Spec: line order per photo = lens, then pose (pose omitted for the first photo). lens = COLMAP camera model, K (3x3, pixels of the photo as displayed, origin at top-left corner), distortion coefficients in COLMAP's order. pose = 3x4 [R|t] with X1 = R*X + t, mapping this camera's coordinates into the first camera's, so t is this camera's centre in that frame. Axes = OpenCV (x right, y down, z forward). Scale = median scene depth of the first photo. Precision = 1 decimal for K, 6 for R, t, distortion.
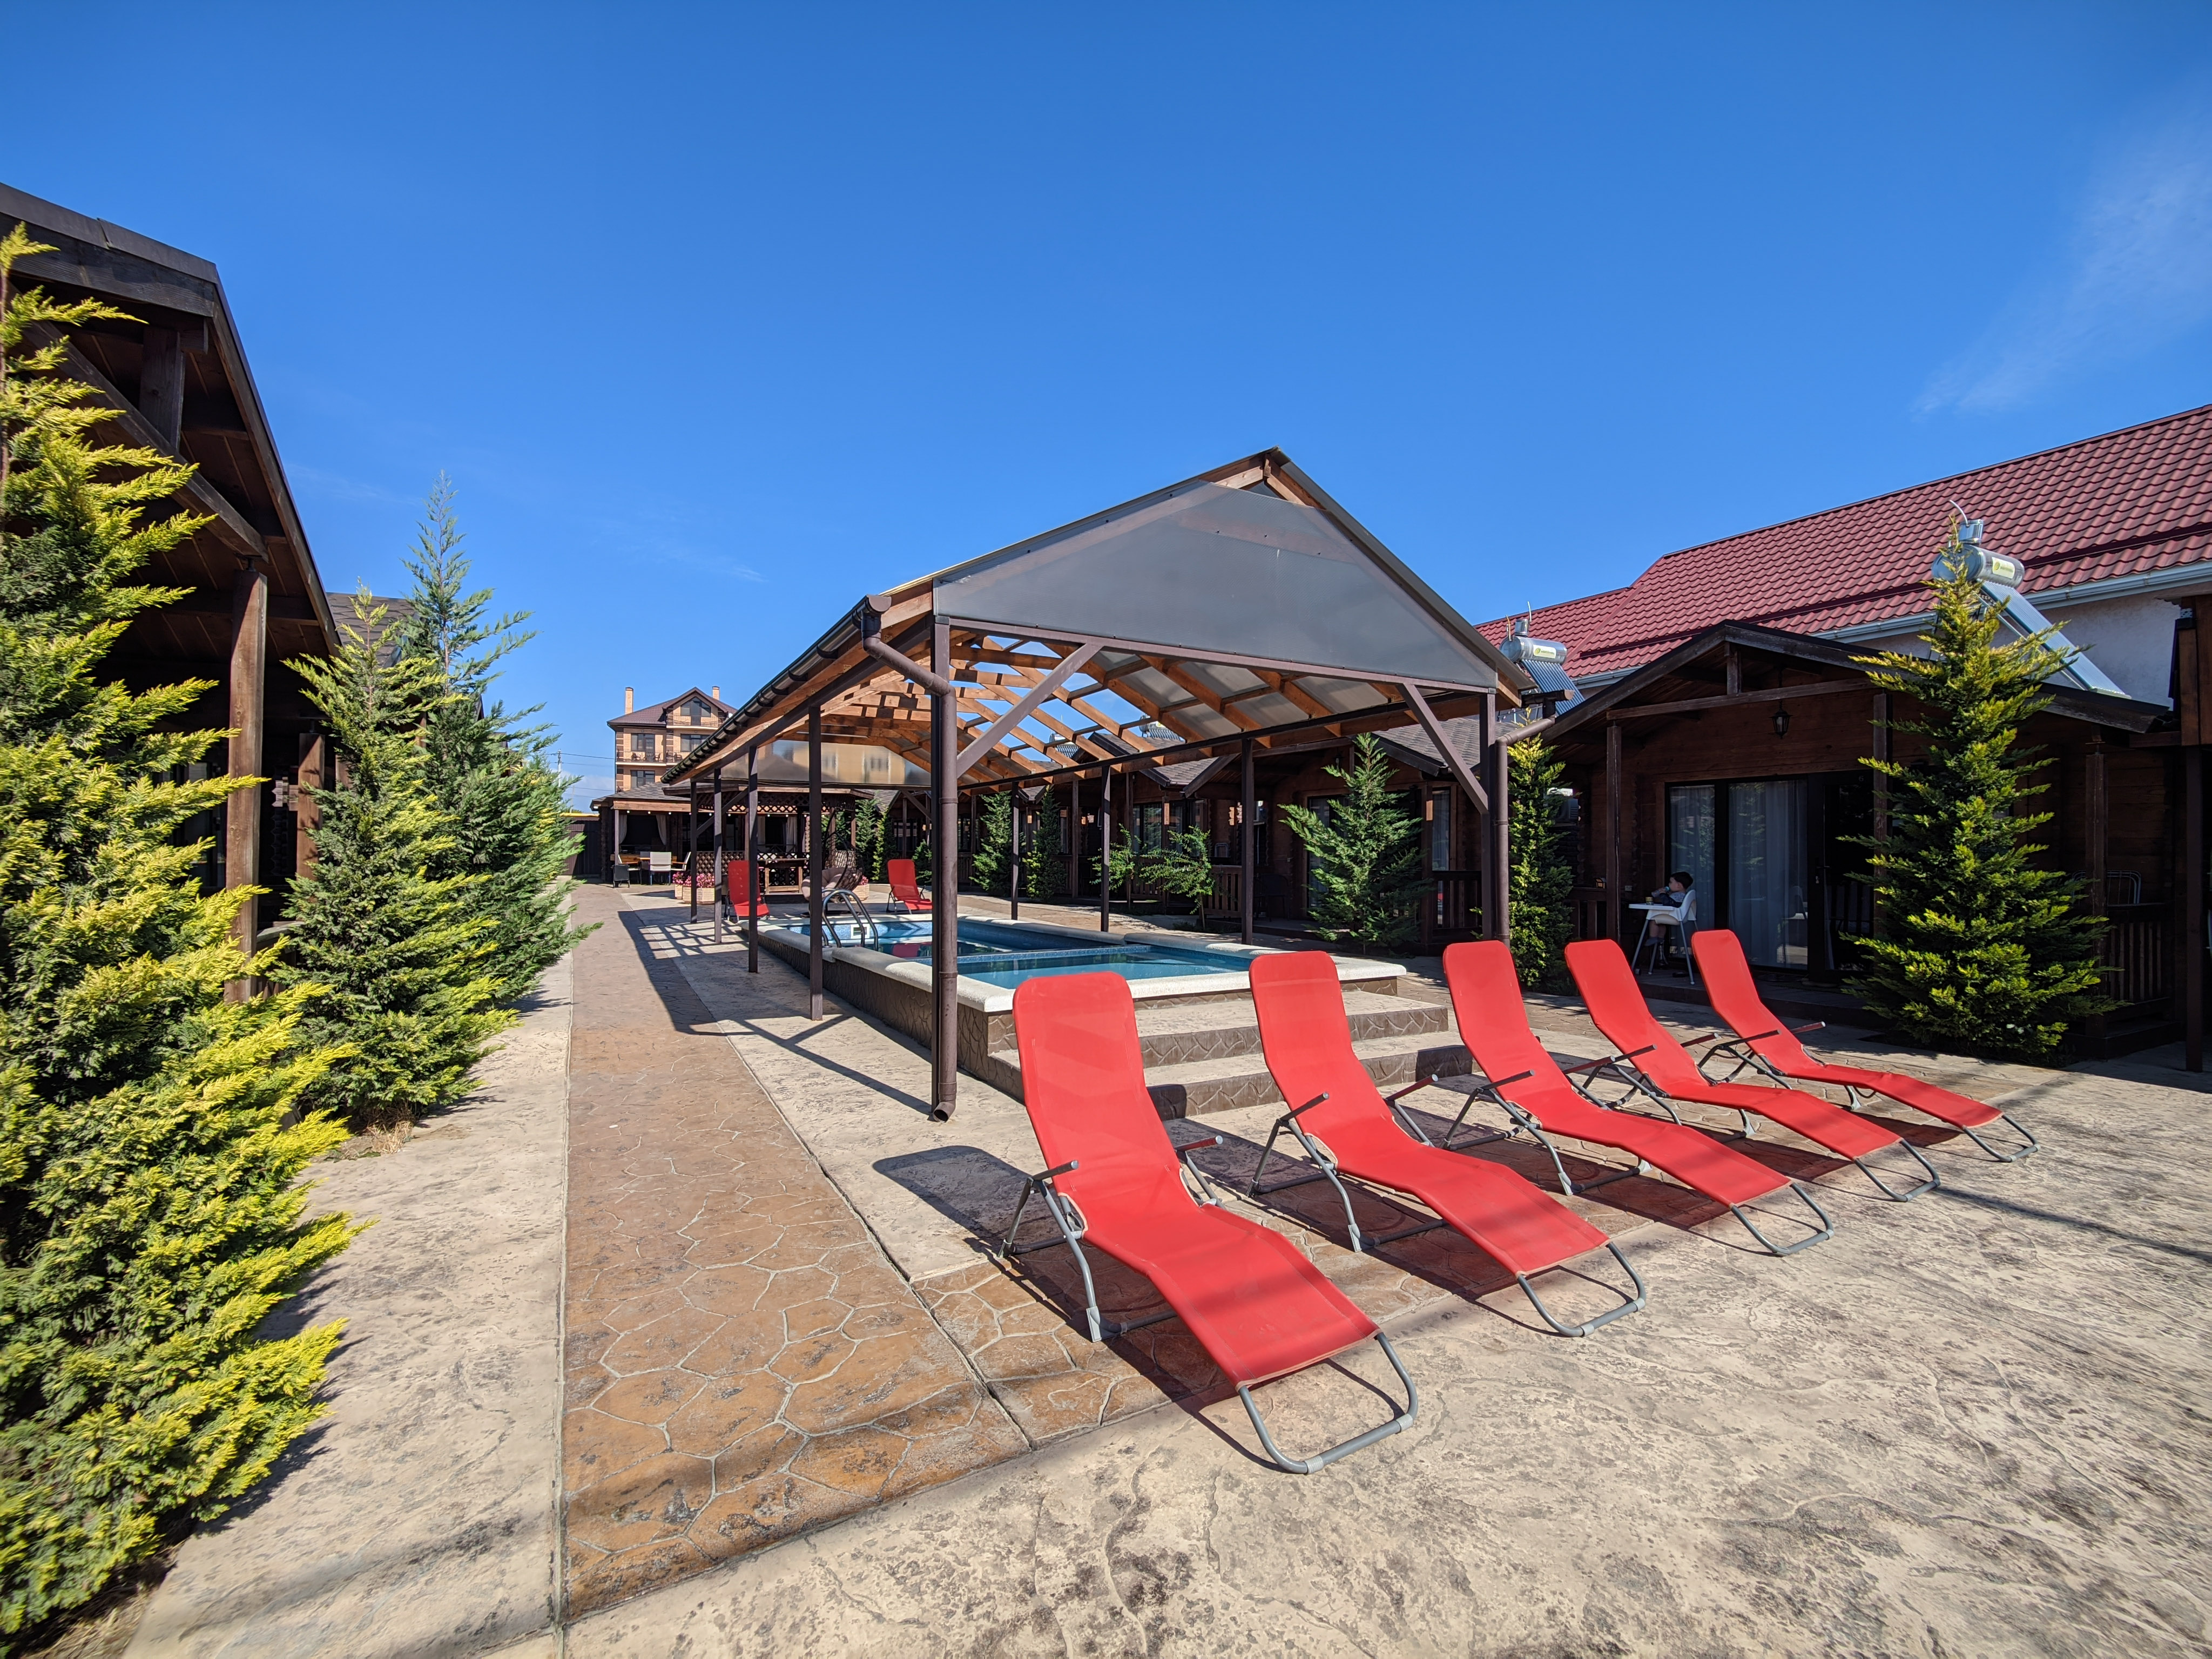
lens RADIAL K [[960.8, 0, 1083.2], [0, 960.8, 840.5], [0, 0, 1]] dist [0.018627, -0.012303]
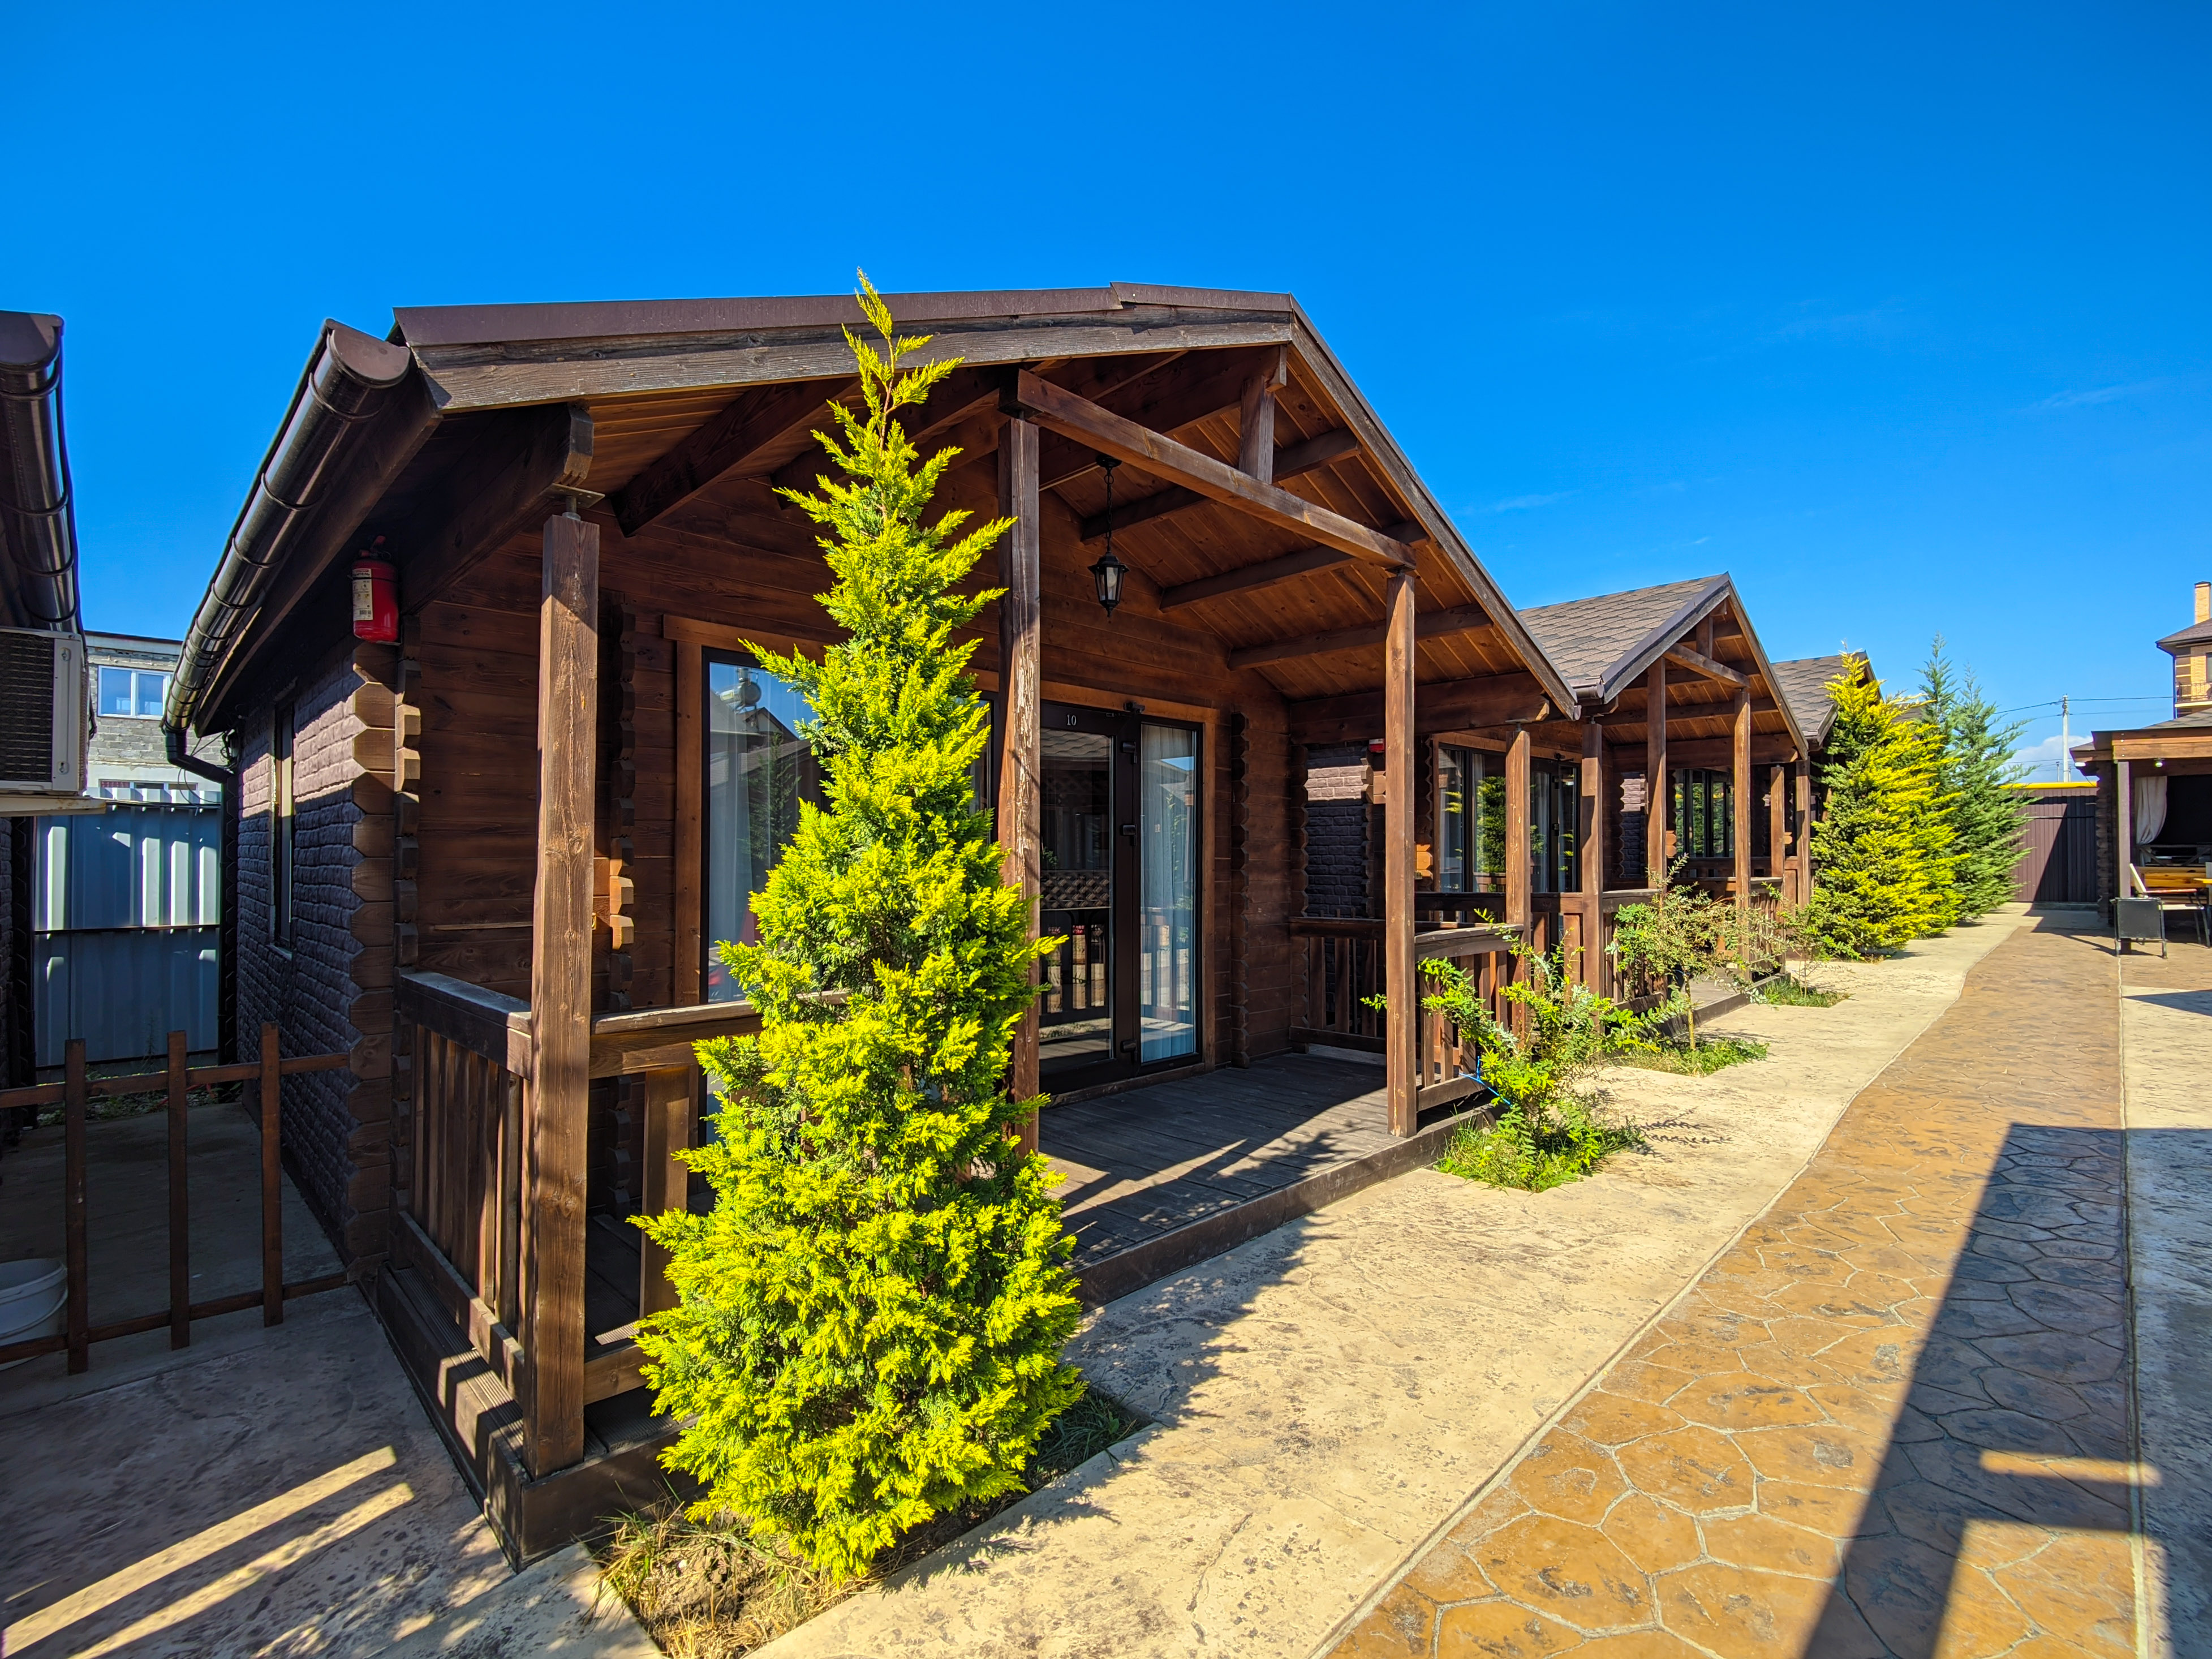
lens RADIAL K [[960.9, 0, 1117.3], [0, 960.9, 842.1], [0, 0, 1]] dist [0.018627, -0.012303]
pose [[0.273716, -0.008259, -0.961775, -0.531325], [0.017985, 0.999832, -0.003467, -0.009641], [0.961642, -0.016348, 0.273819, 1.262164]]
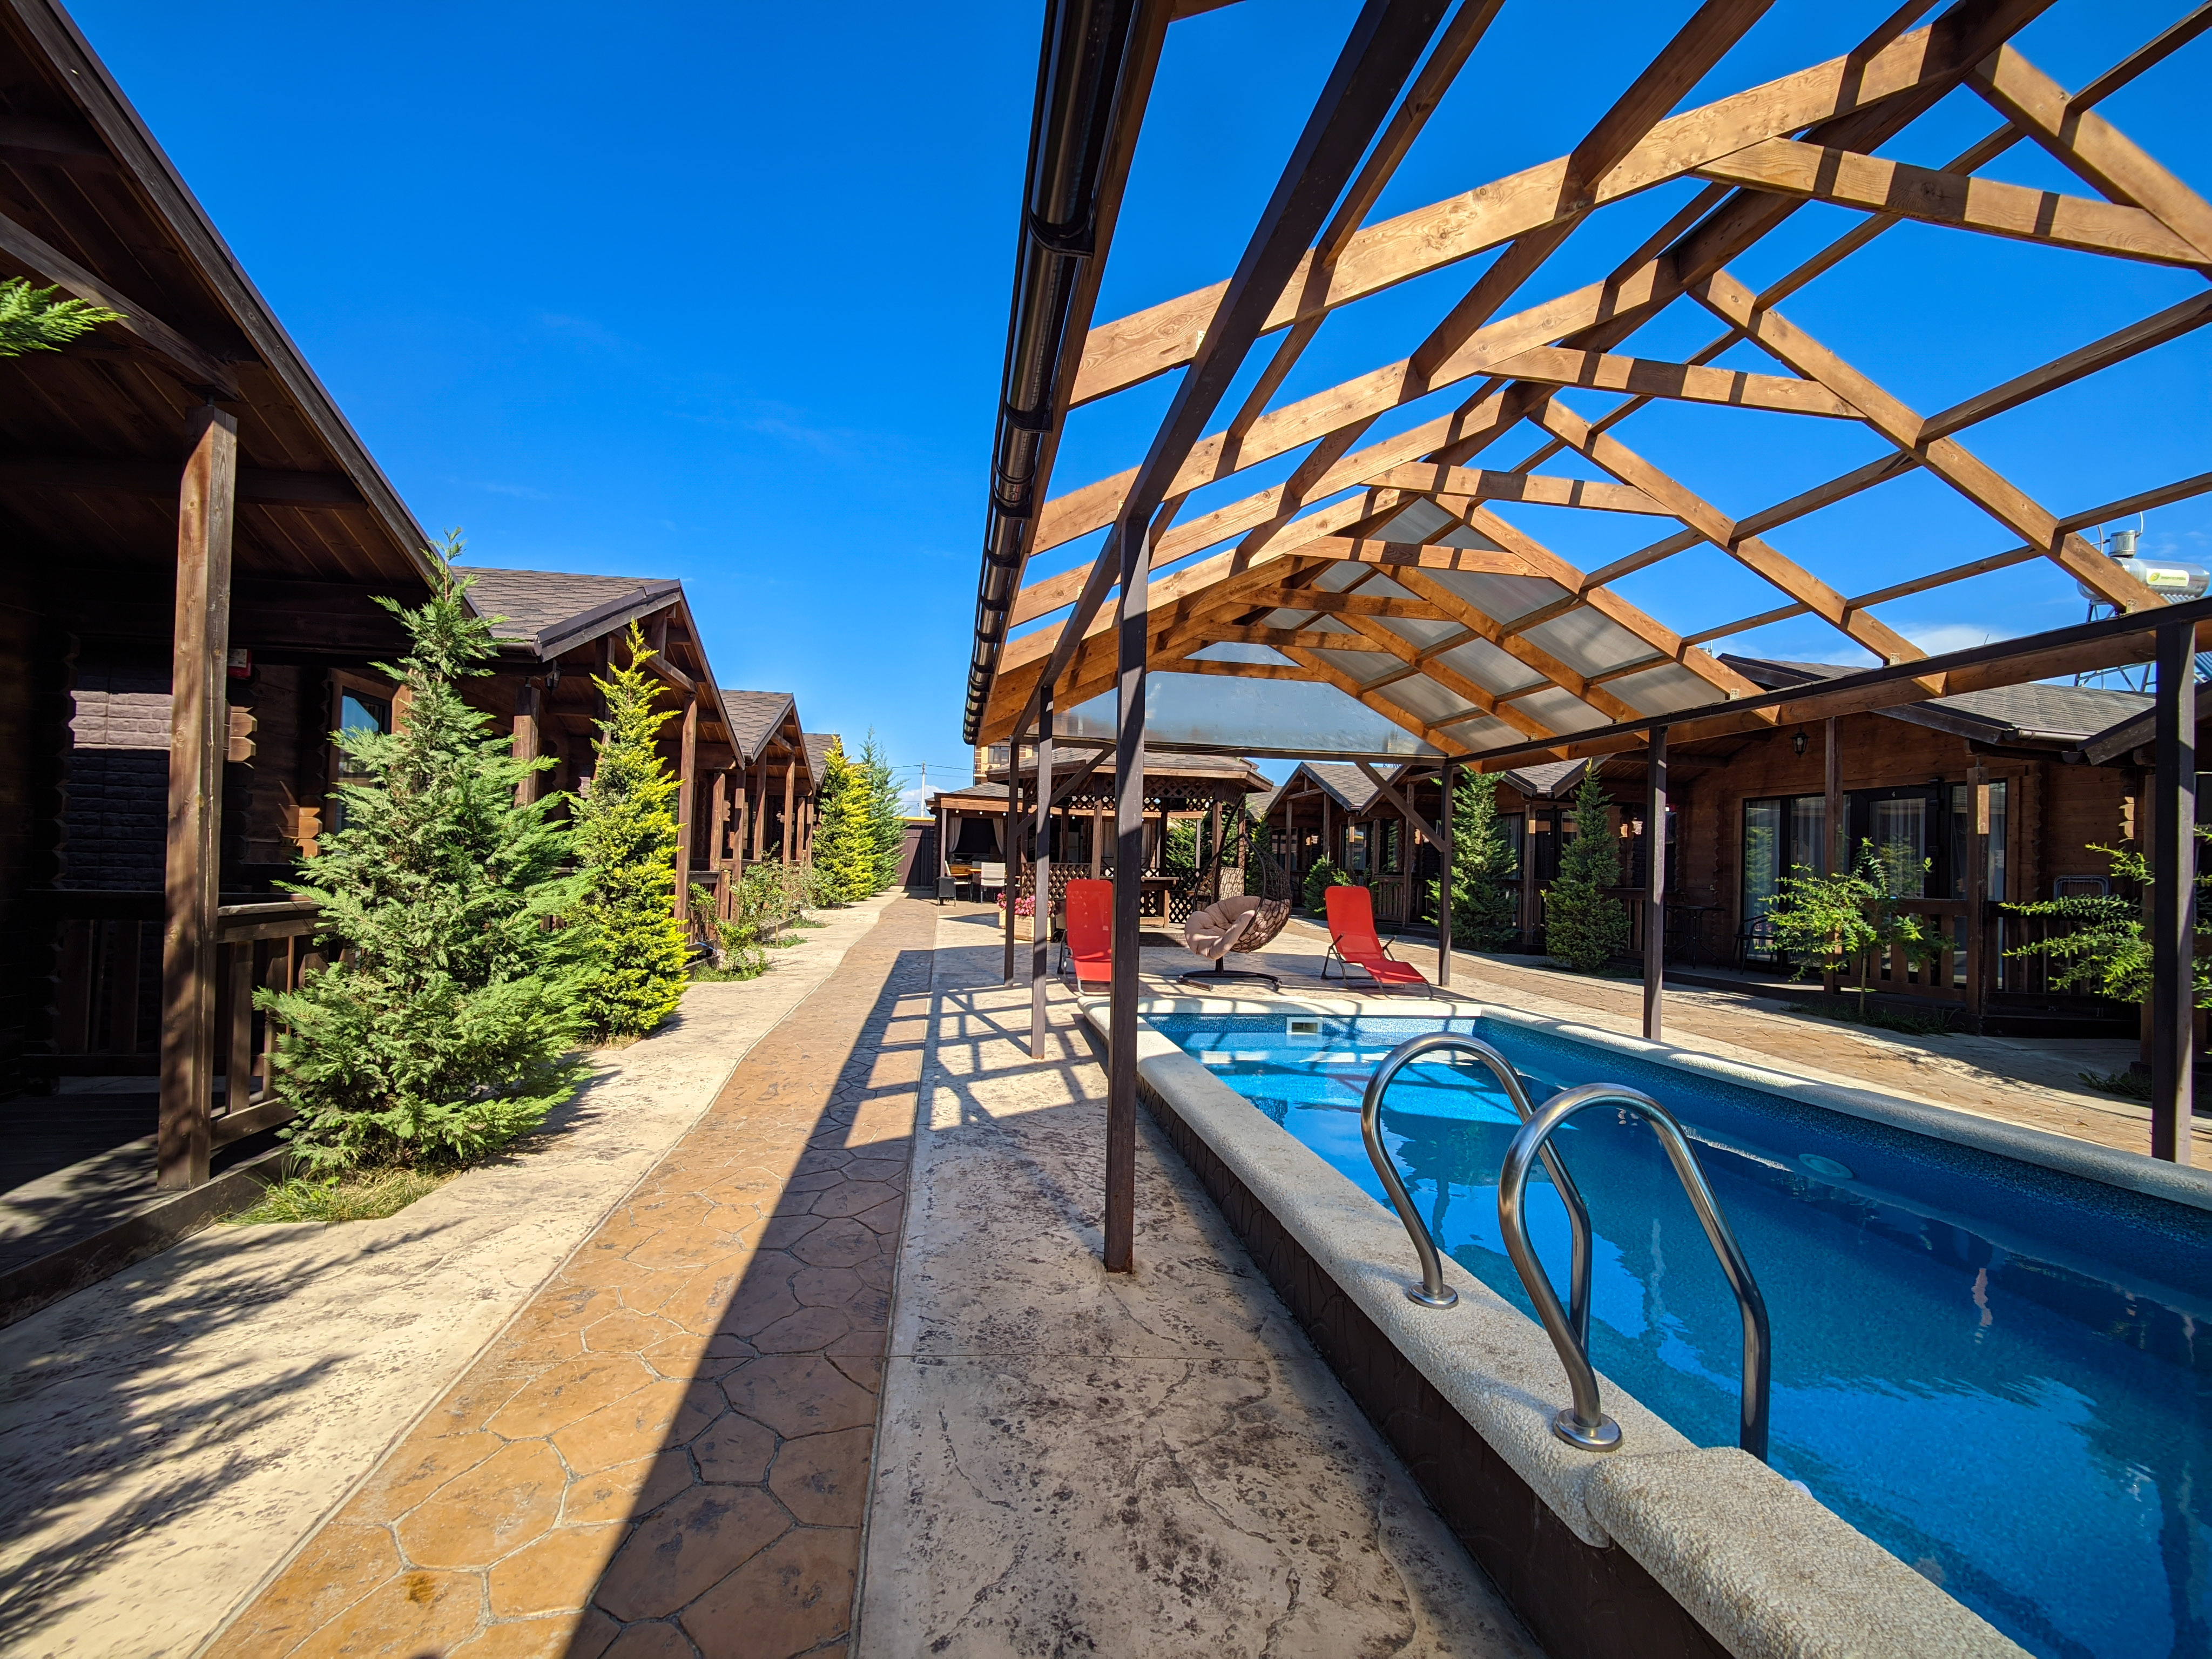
lens RADIAL K [[960.8, 0, 1086.1], [0, 960.8, 850.0], [0, 0, 1]] dist [0.018627, -0.012303]
pose [[0.940288, 0.023683, -0.339556, -0.260025], [-0.026913, 0.999626, -0.004805, 0.008973], [0.339315, 0.013657, 0.940574, 0.781678]]
